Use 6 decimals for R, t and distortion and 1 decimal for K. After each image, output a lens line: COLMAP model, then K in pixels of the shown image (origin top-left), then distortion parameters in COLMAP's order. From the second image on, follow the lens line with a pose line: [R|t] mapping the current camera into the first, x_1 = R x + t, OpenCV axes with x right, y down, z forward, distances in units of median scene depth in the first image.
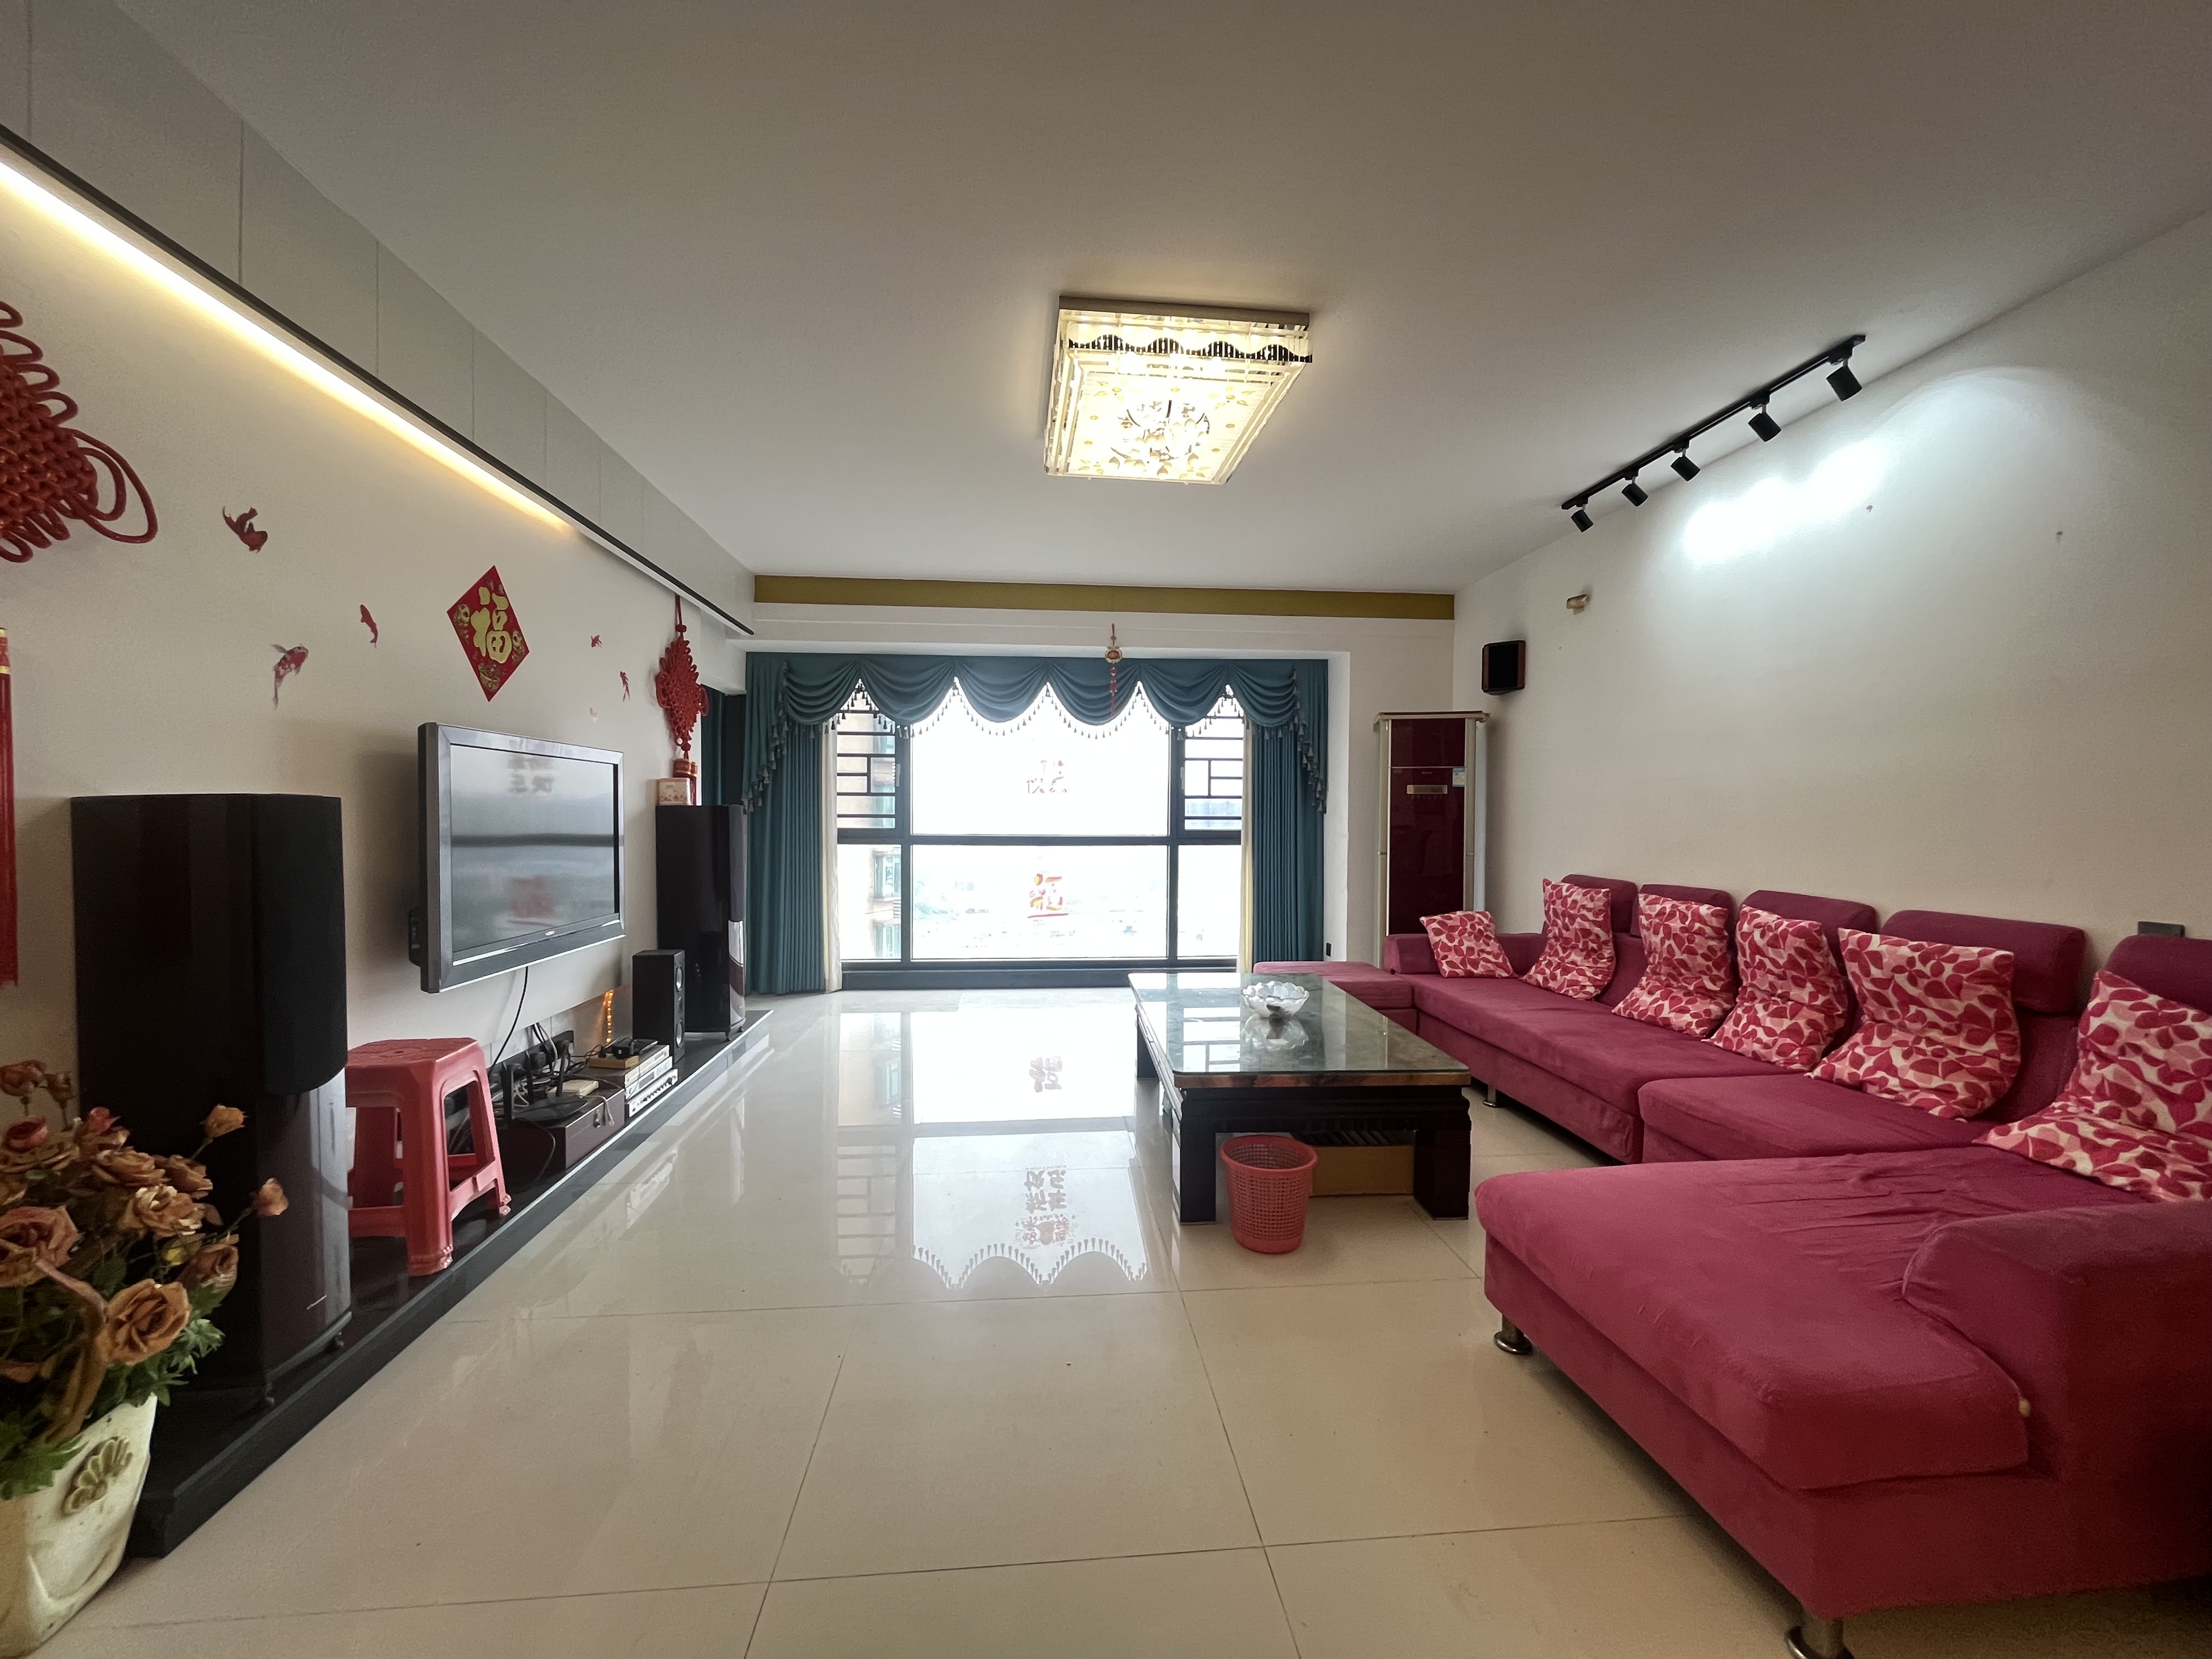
lens RADIAL K [[894.3, 0, 1109.1], [0, 894.3, 829.3], [0, 0, 1]] dist [0.000793, 0.000041]
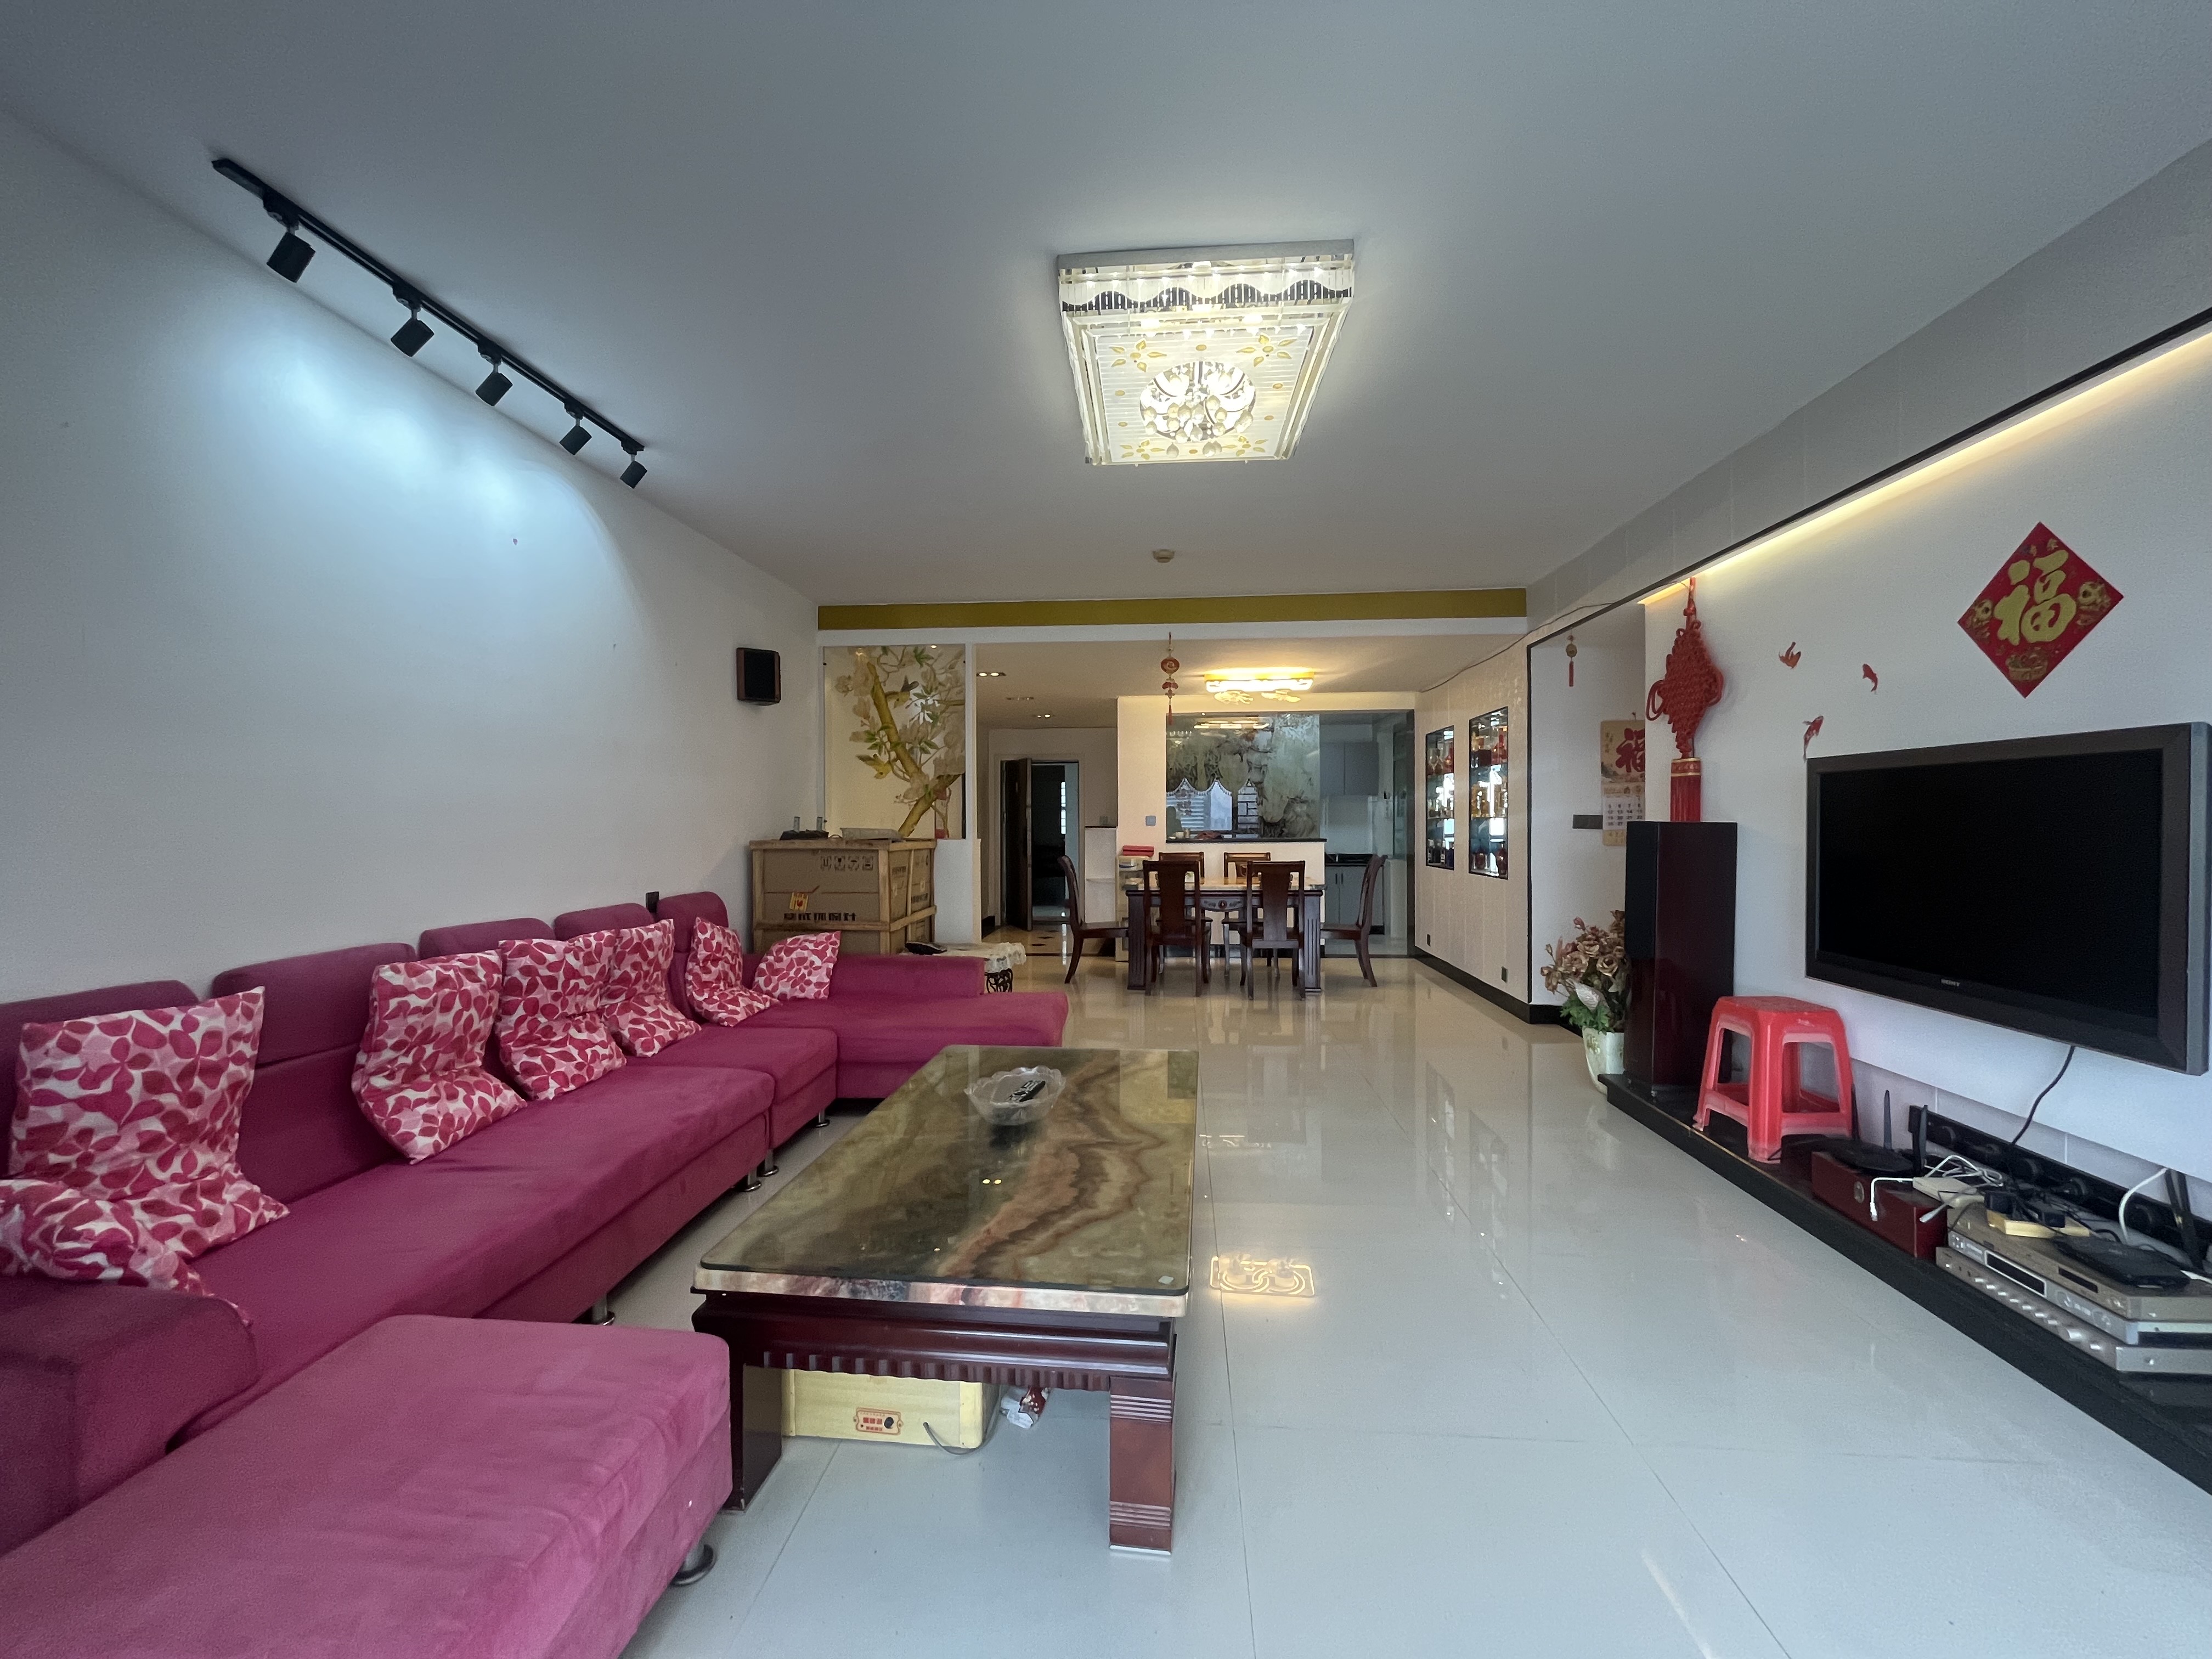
lens RADIAL K [[894.3, 0, 1100.9], [0, 894.3, 827.7], [0, 0, 1]] dist [0.000793, 0.000041]
pose [[-0.984285, -0.000212, 0.176585, -0.009421], [0.004194, 0.999689, 0.024579, -0.047334], [-0.176535, 0.024934, -0.983978, 1.933384]]
